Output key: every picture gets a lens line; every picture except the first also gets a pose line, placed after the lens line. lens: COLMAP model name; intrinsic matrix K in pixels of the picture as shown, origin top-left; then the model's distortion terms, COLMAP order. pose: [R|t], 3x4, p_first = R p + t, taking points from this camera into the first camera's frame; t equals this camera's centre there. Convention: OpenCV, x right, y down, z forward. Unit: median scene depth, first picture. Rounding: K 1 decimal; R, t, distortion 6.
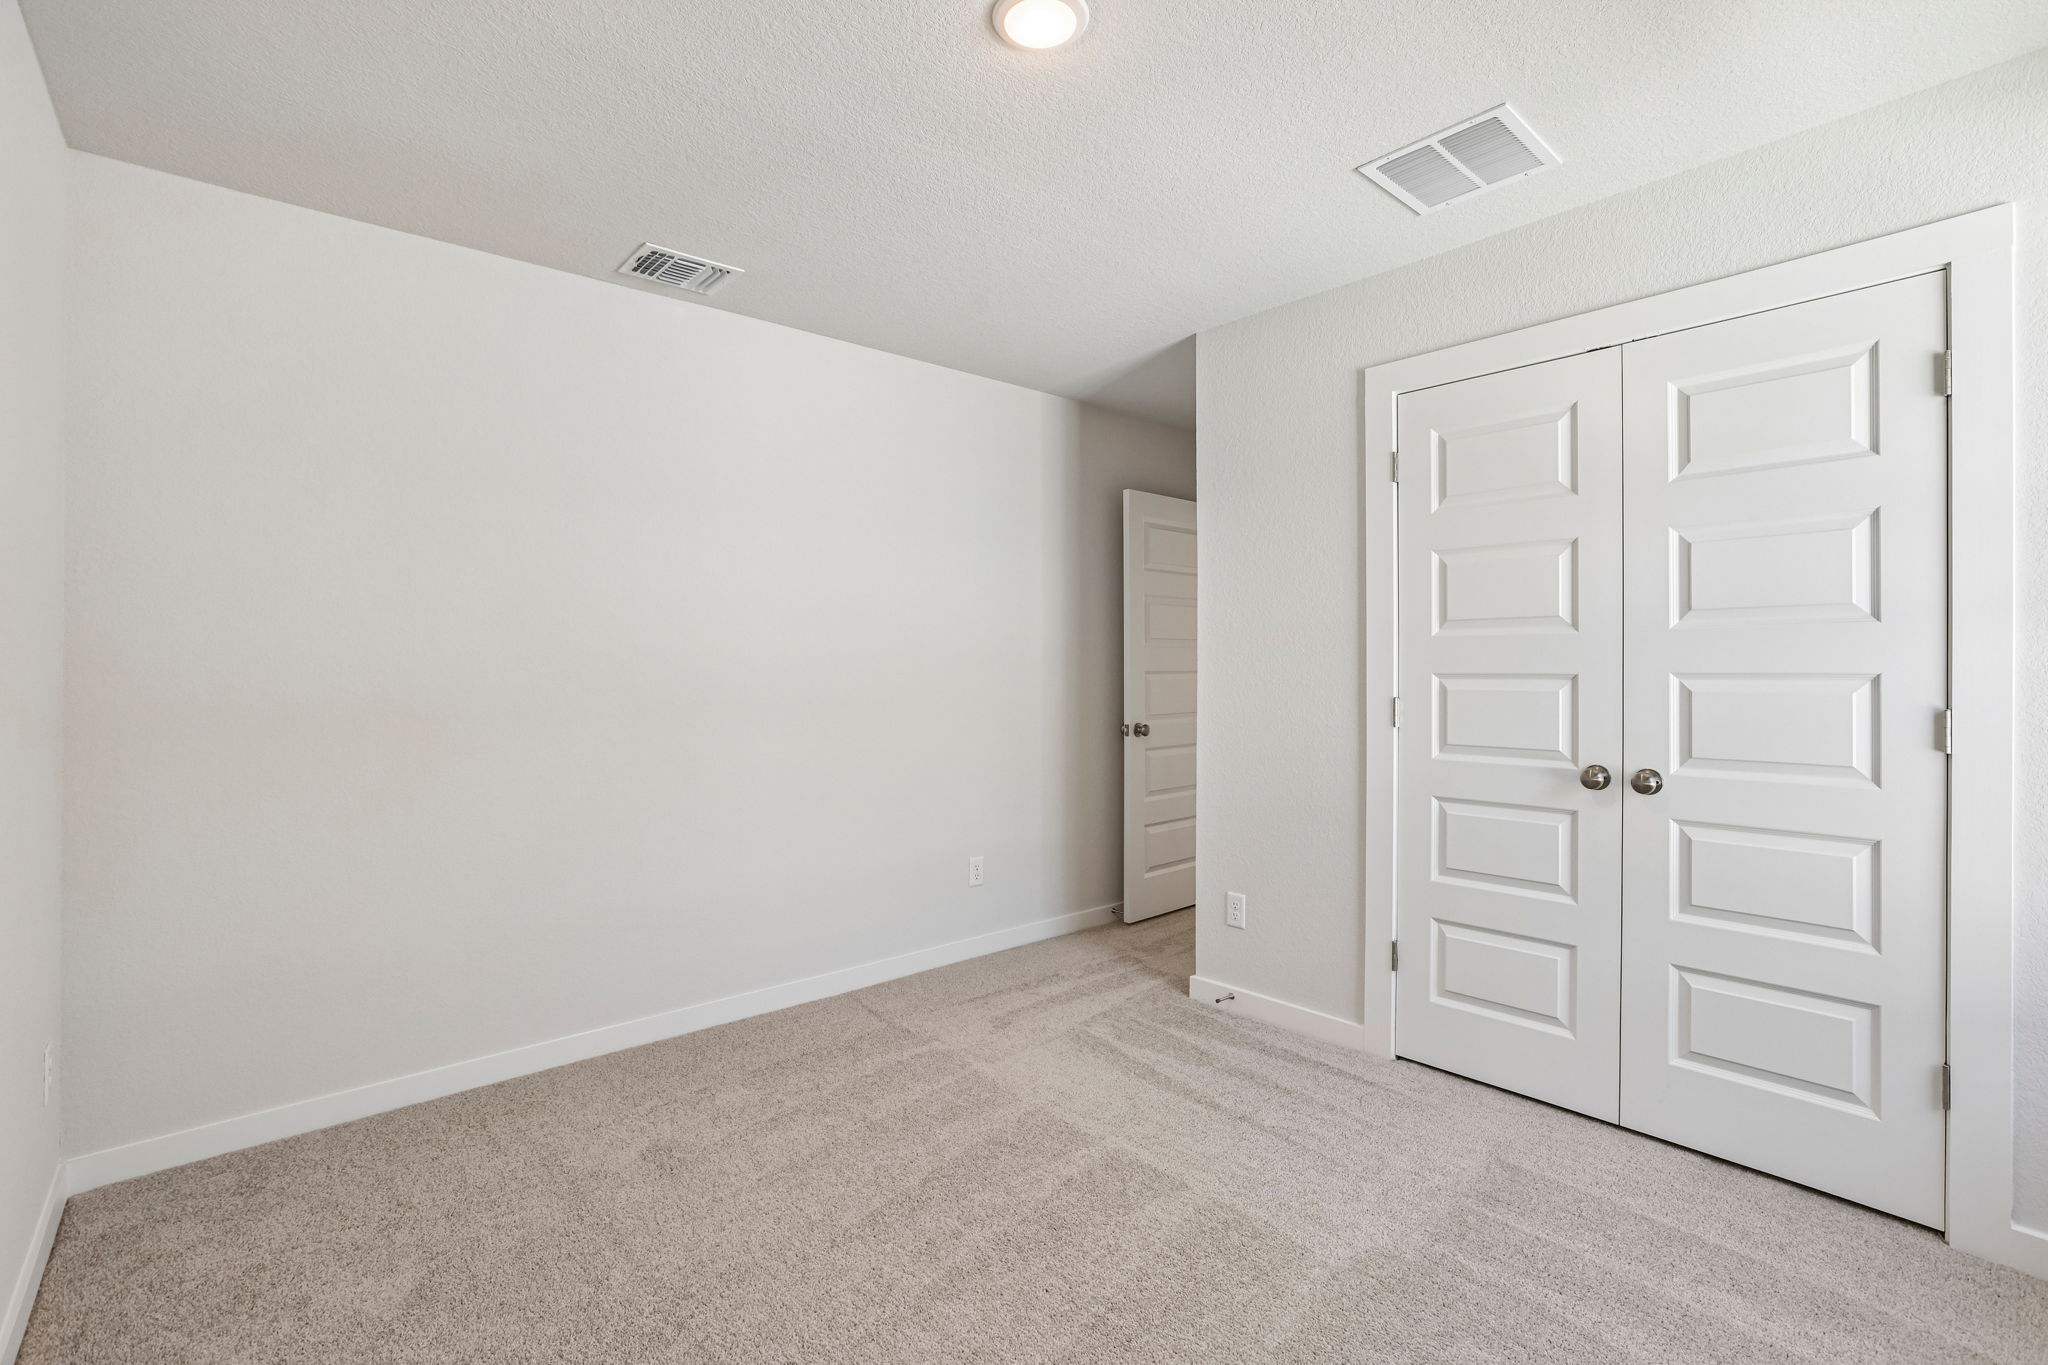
lens RADIAL K [[921.9, 0, 1018.0], [0, 921.9, 673.7], [0, 0, 1]] dist [-0.050262, 0.015156]
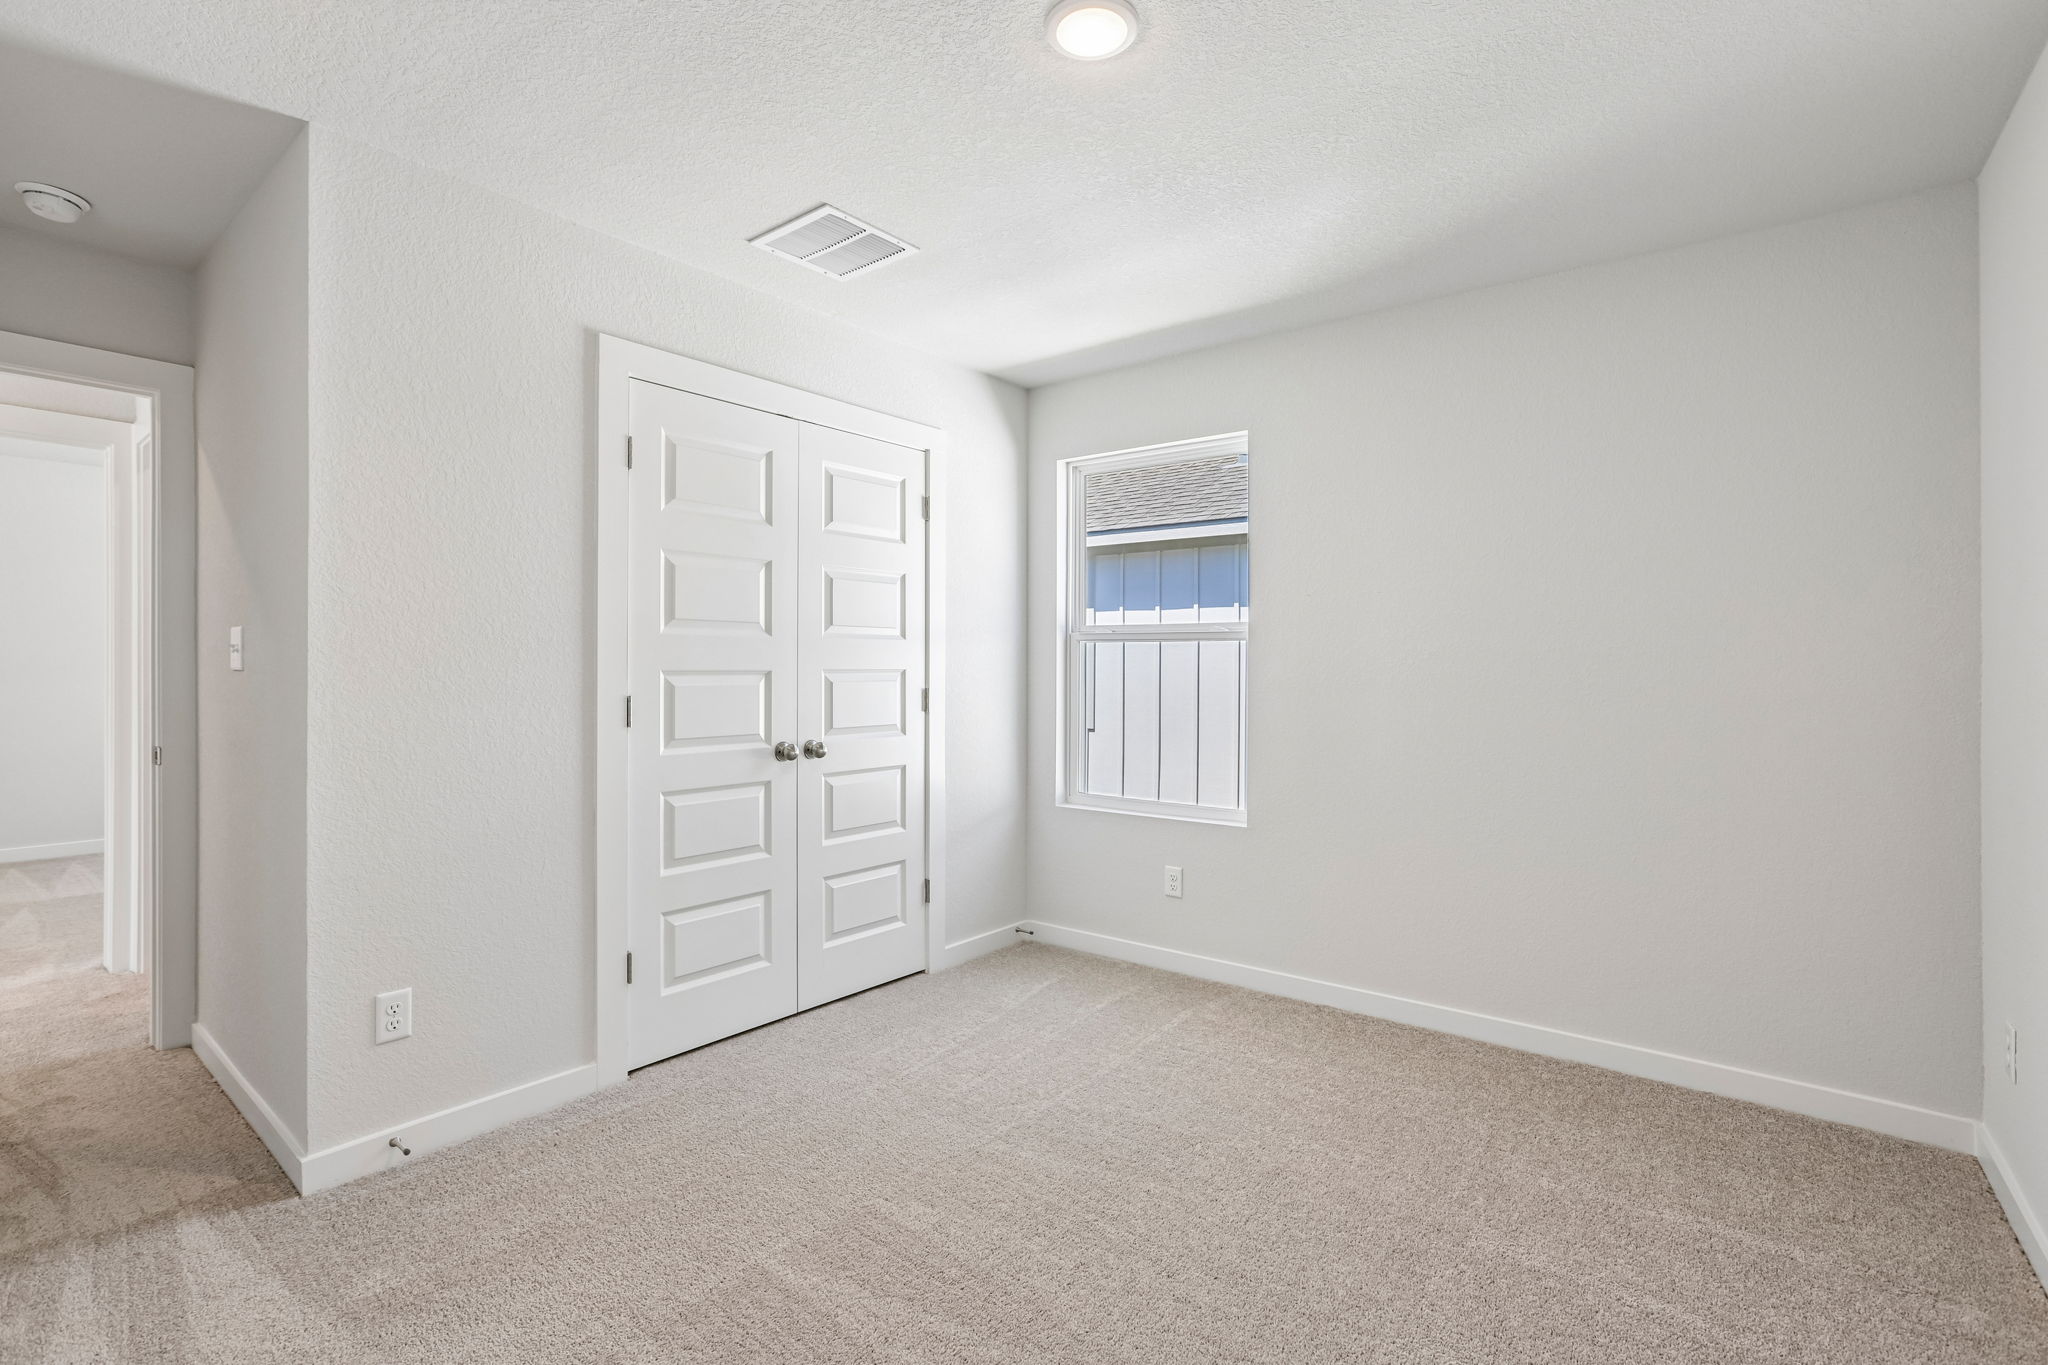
lens RADIAL K [[932.2, 0, 1030.5], [0, 932.2, 667.2], [0, 0, 1]] dist [-0.048062, 0.012739]
pose [[-0.189495, -0.007471, 0.981853, -0.685955], [-0.008143, 0.999949, 0.006037, -0.014959], [-0.981848, -0.006851, -0.189546, 0.871425]]
